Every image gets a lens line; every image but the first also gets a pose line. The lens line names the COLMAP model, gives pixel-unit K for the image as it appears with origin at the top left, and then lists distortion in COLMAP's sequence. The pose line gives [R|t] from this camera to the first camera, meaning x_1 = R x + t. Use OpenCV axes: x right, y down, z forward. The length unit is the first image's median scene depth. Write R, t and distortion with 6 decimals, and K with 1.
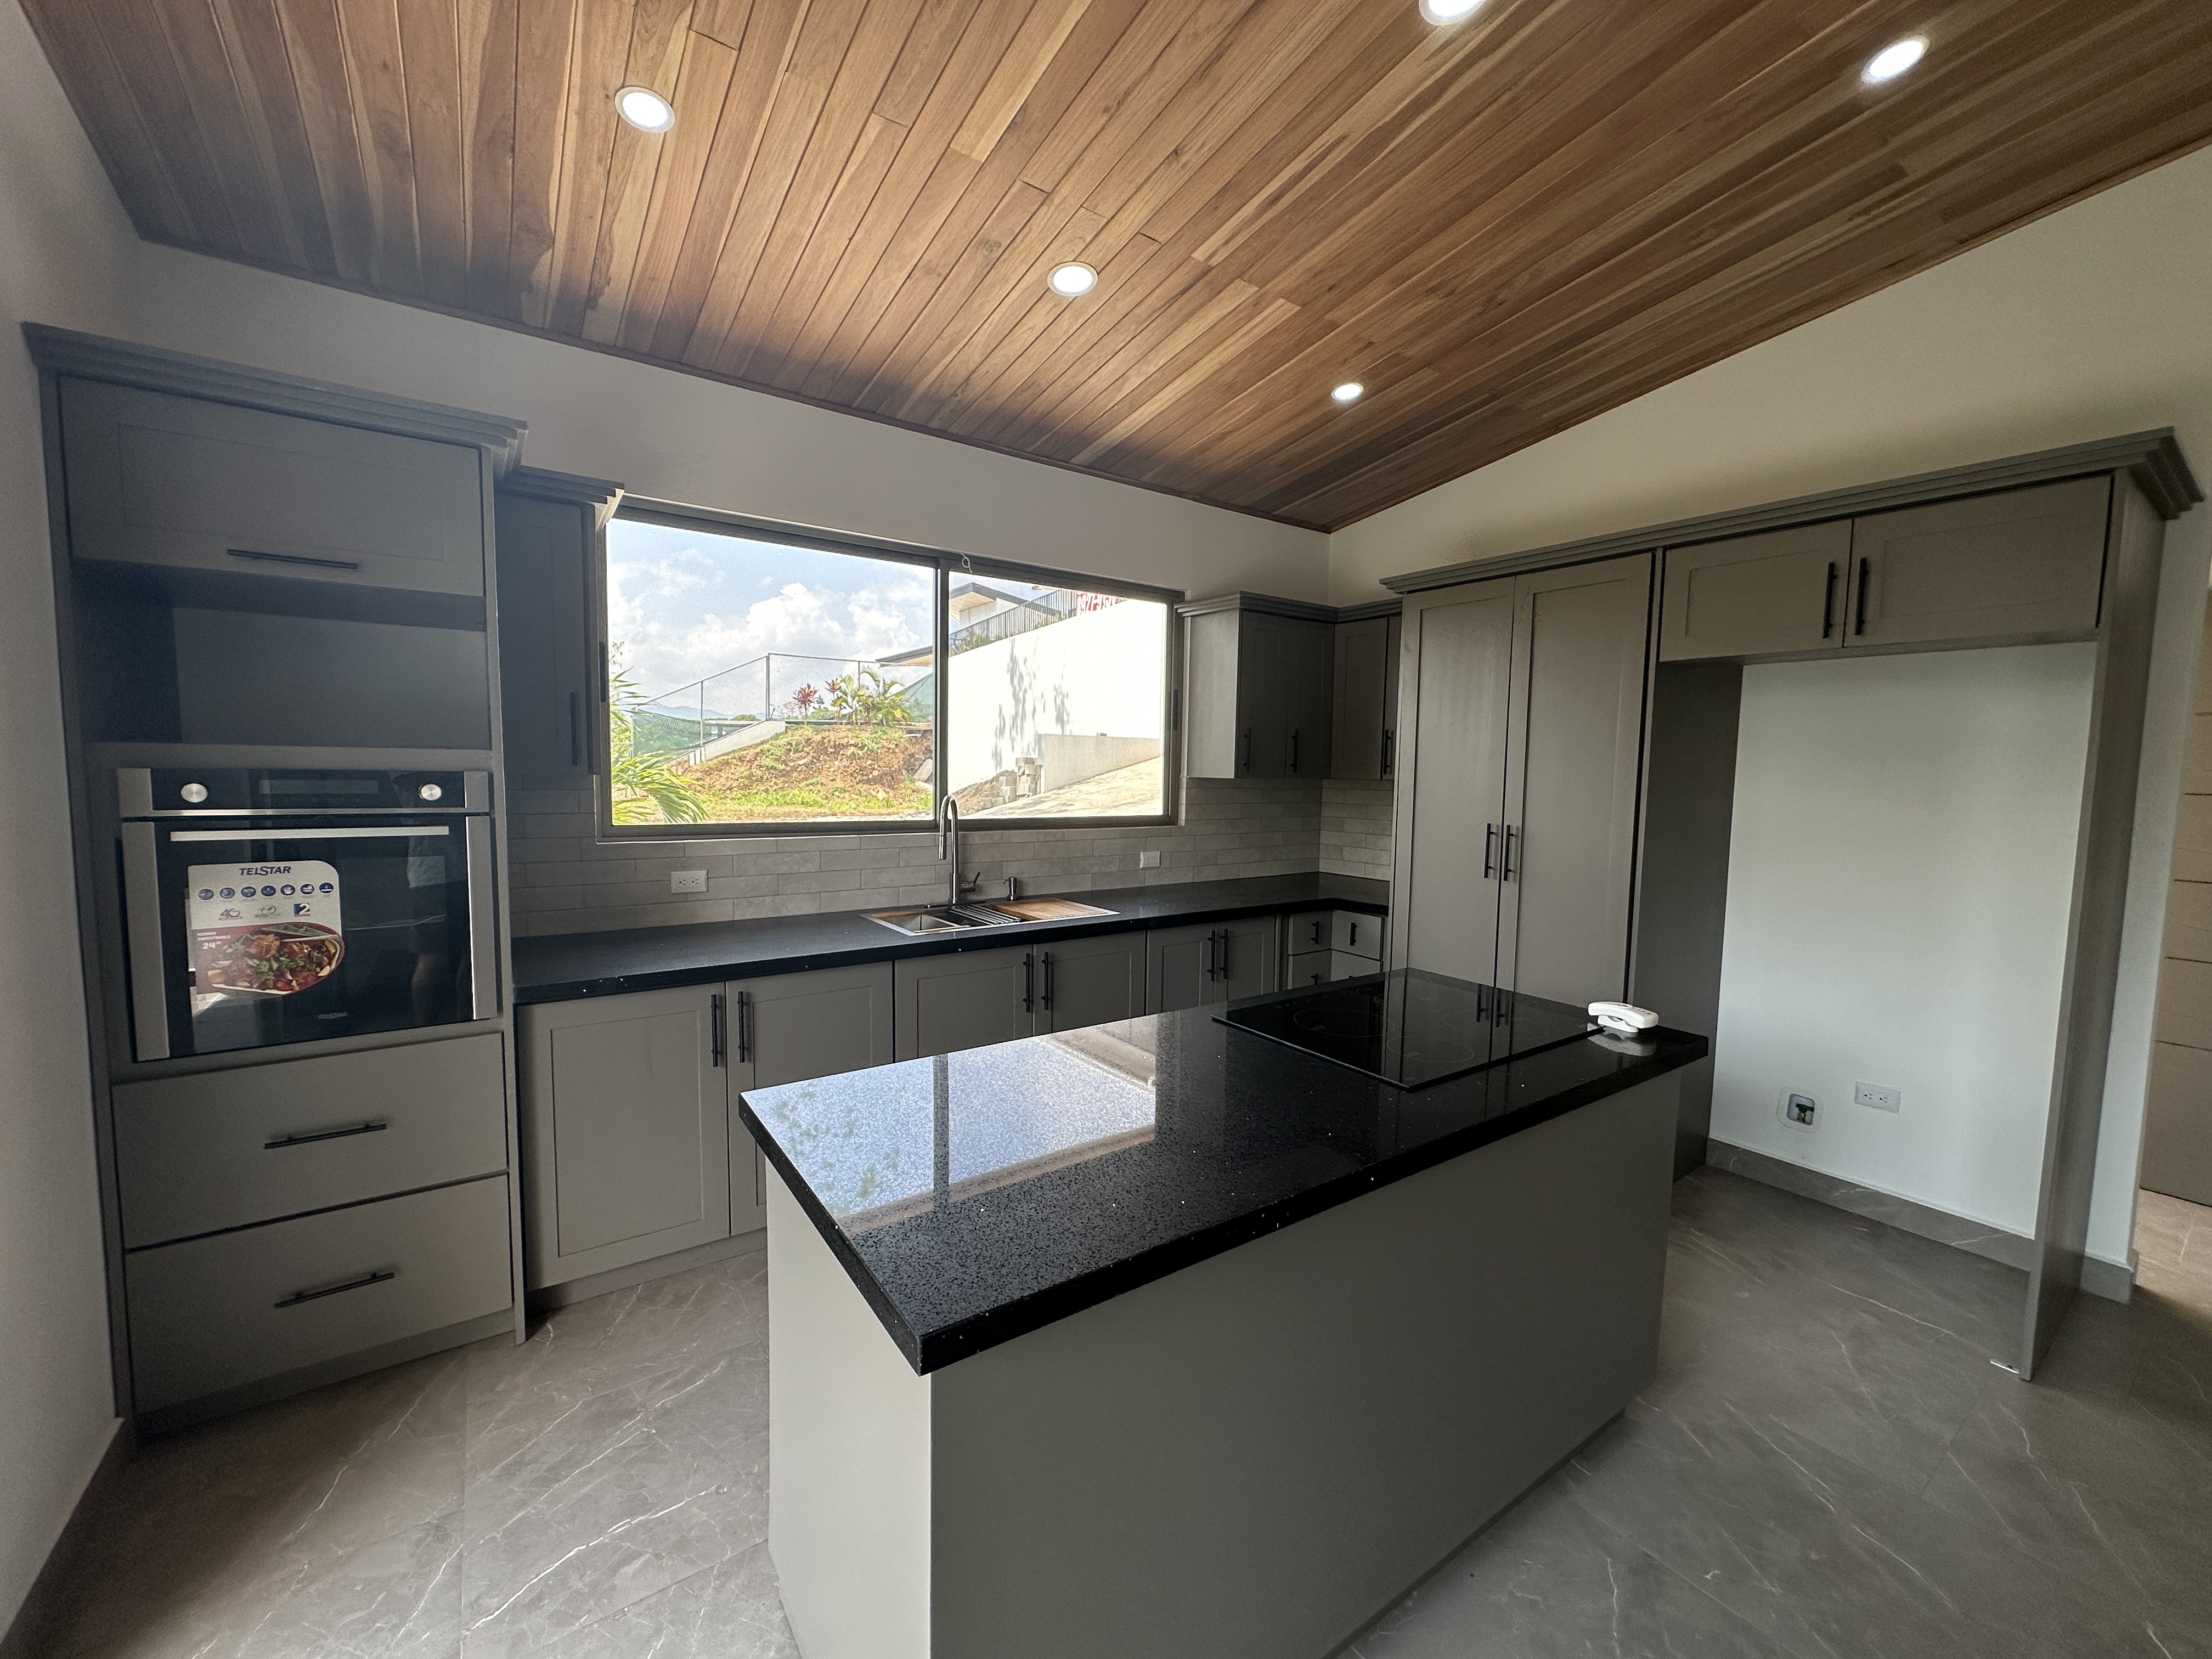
lens RADIAL K [[882.6, 0, 1106.0], [0, 882.6, 832.5], [0, 0, 1]] dist [-0.002179, 0.000282]
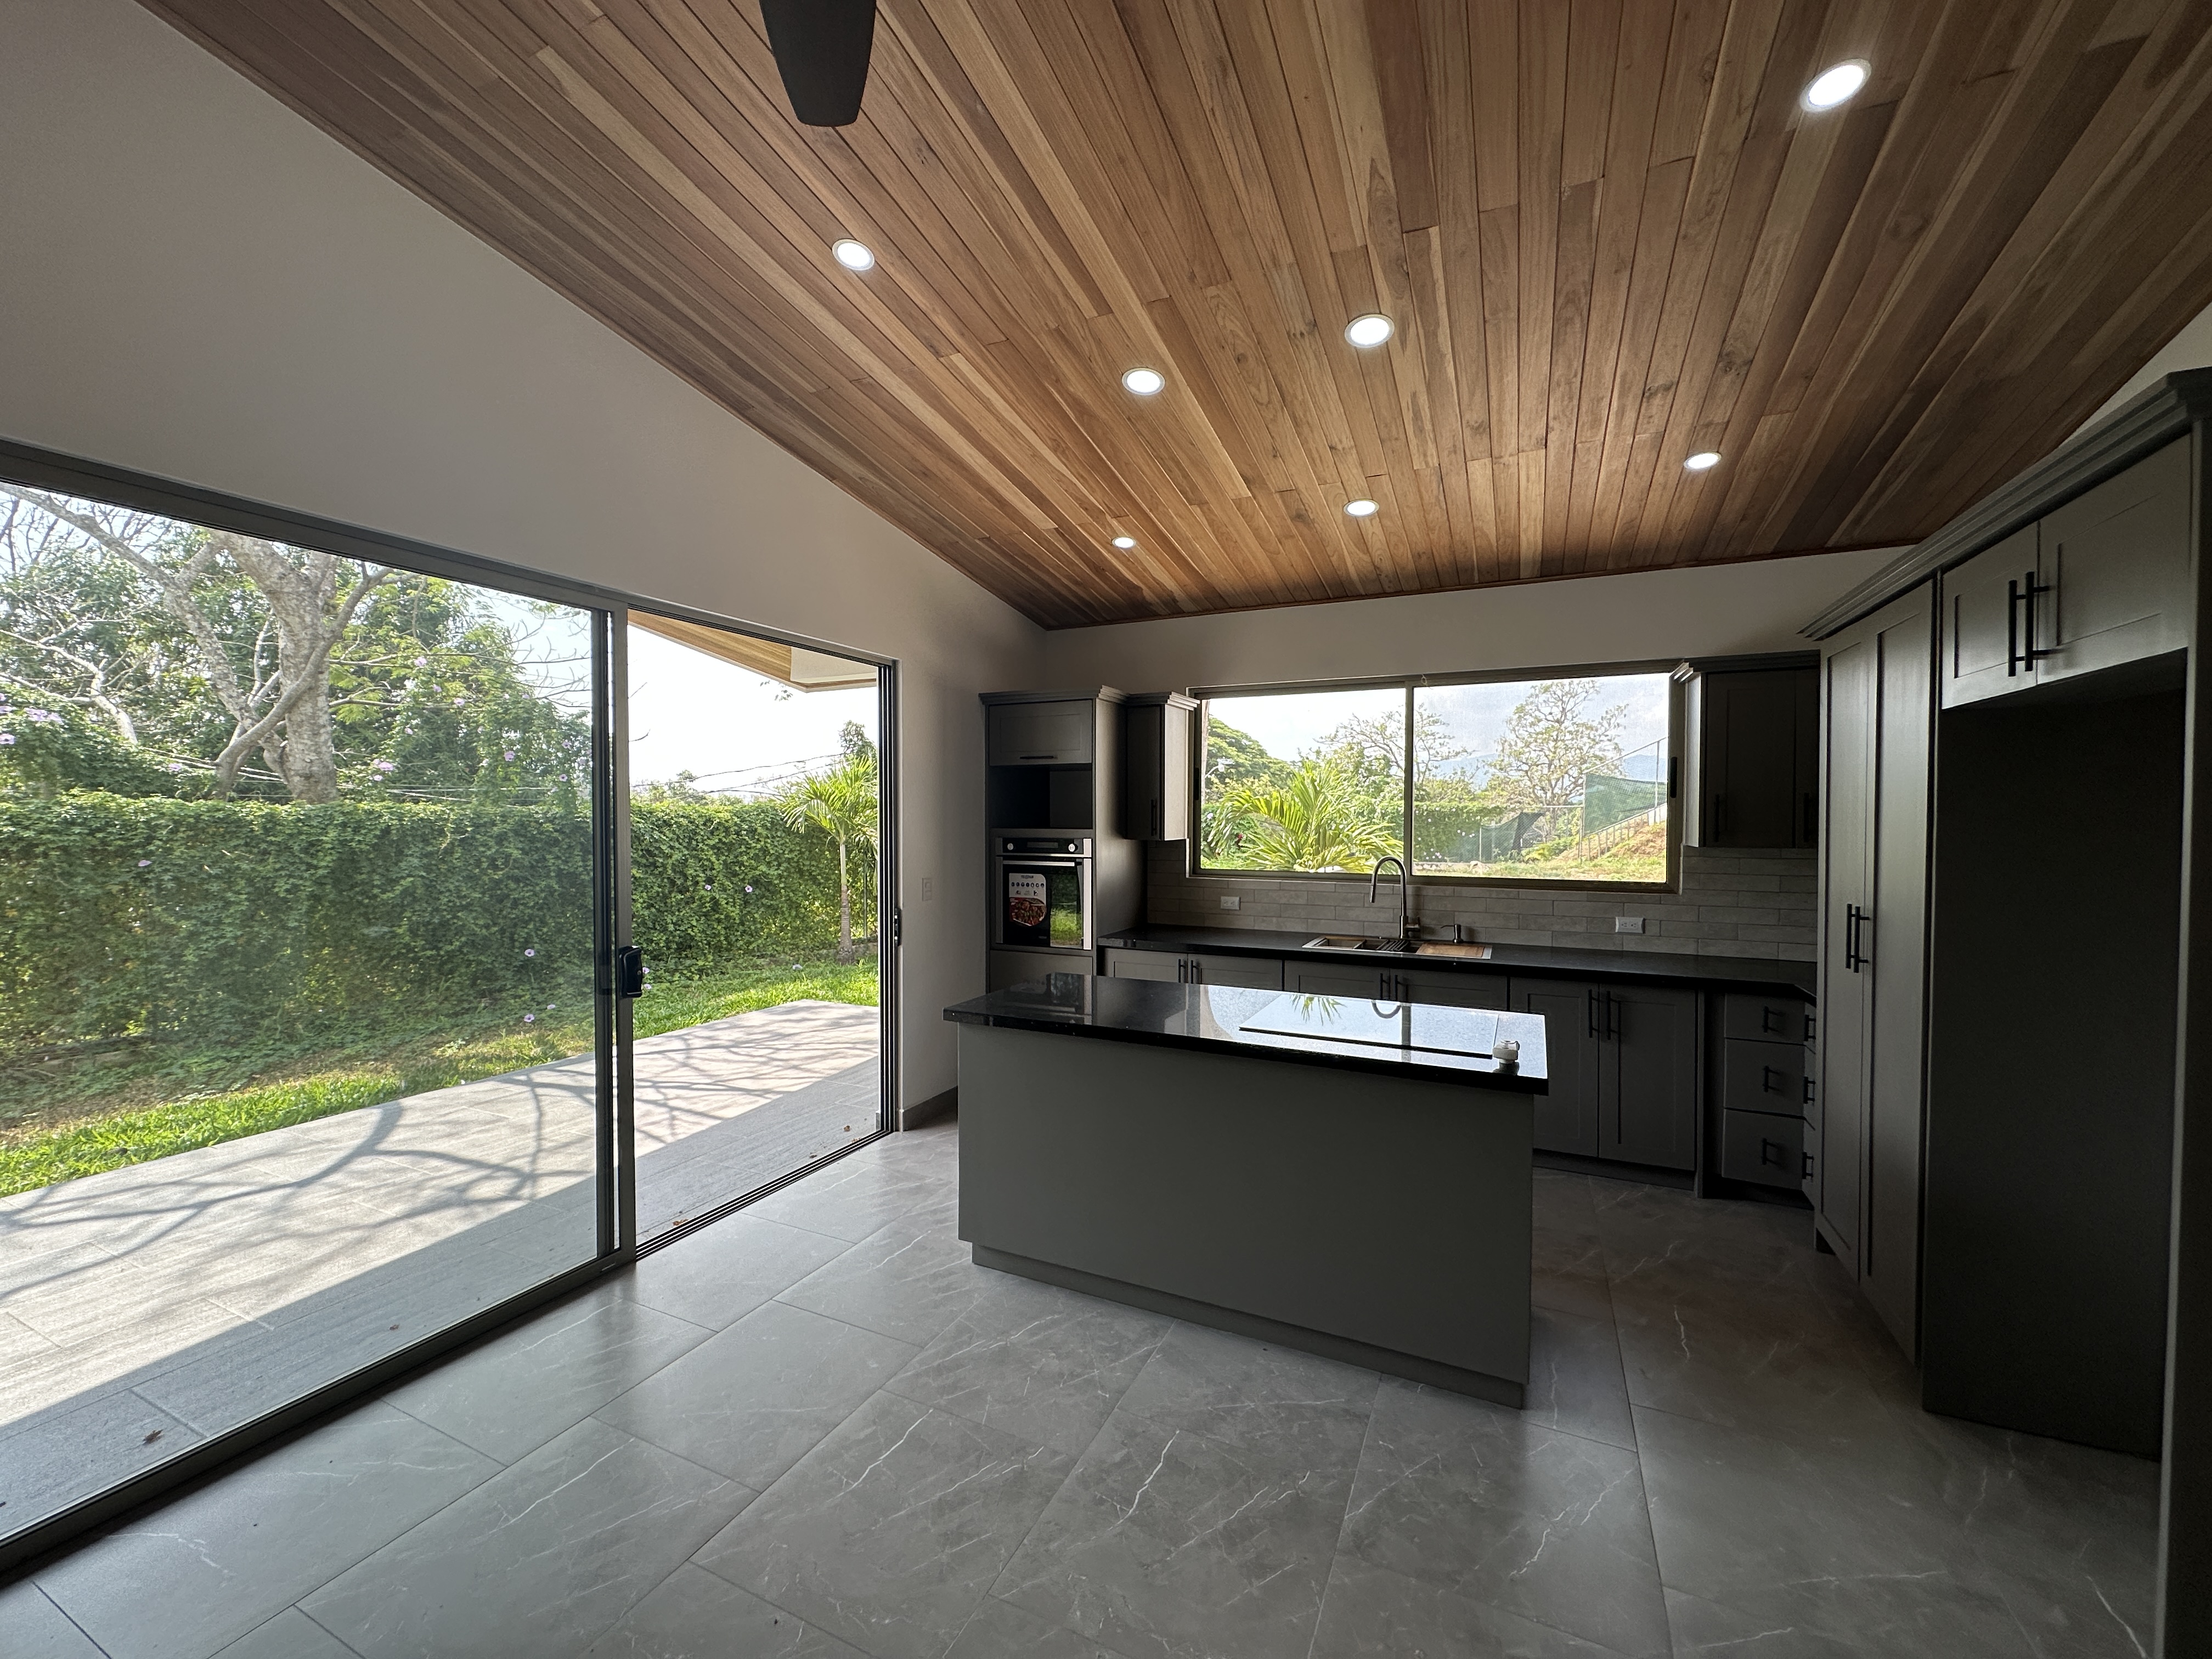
lens RADIAL K [[885.9, 0, 1099.6], [0, 885.9, 826.3], [0, 0, 1]] dist [-0.000935, 0.000019]
pose [[0.483335, -0.007684, -0.875402, 1.002053], [-0.058912, 0.997409, -0.041281, -0.007235], [0.873451, 0.071524, 0.481630, -0.056554]]
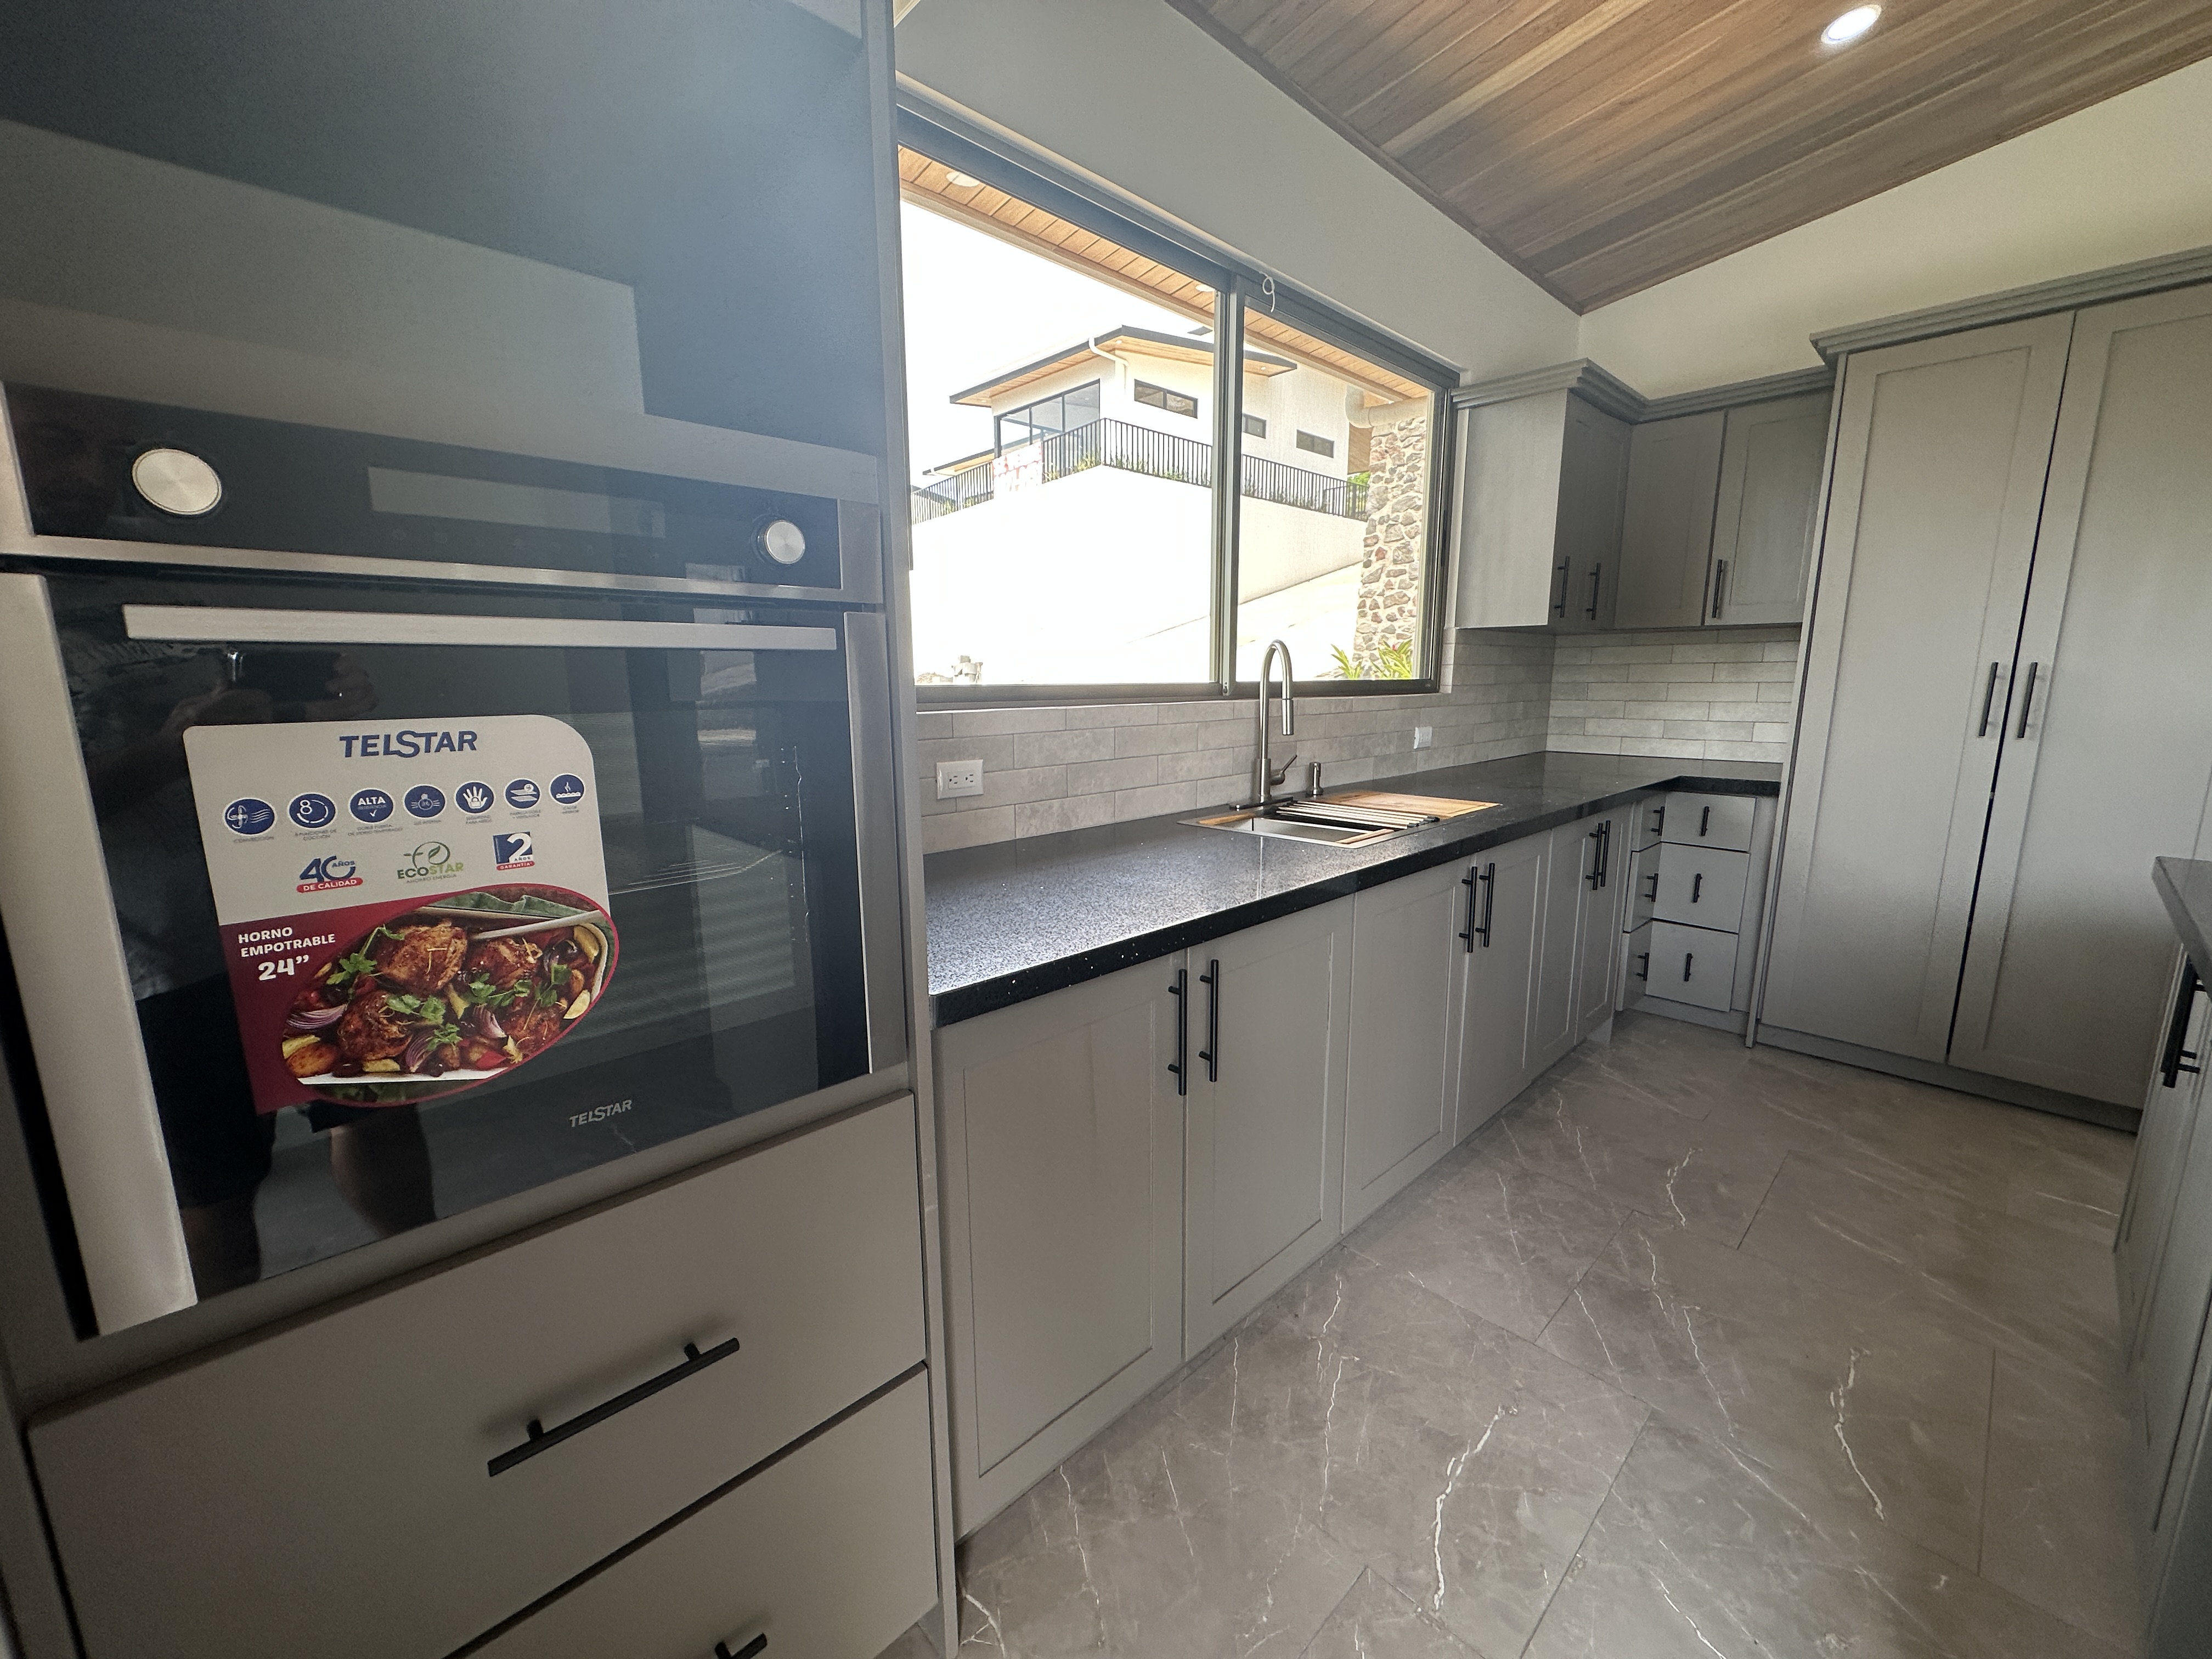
lens RADIAL K [[879.0, 0, 1103.2], [0, 879.0, 833.0], [0, 0, 1]] dist [-0.001826, 0.000179]
pose [[0.989142, -0.047064, 0.139223, -0.514107], [0.032274, 0.993774, 0.106639, 0.035253], [-0.143375, -0.100987, 0.984502, 0.432241]]
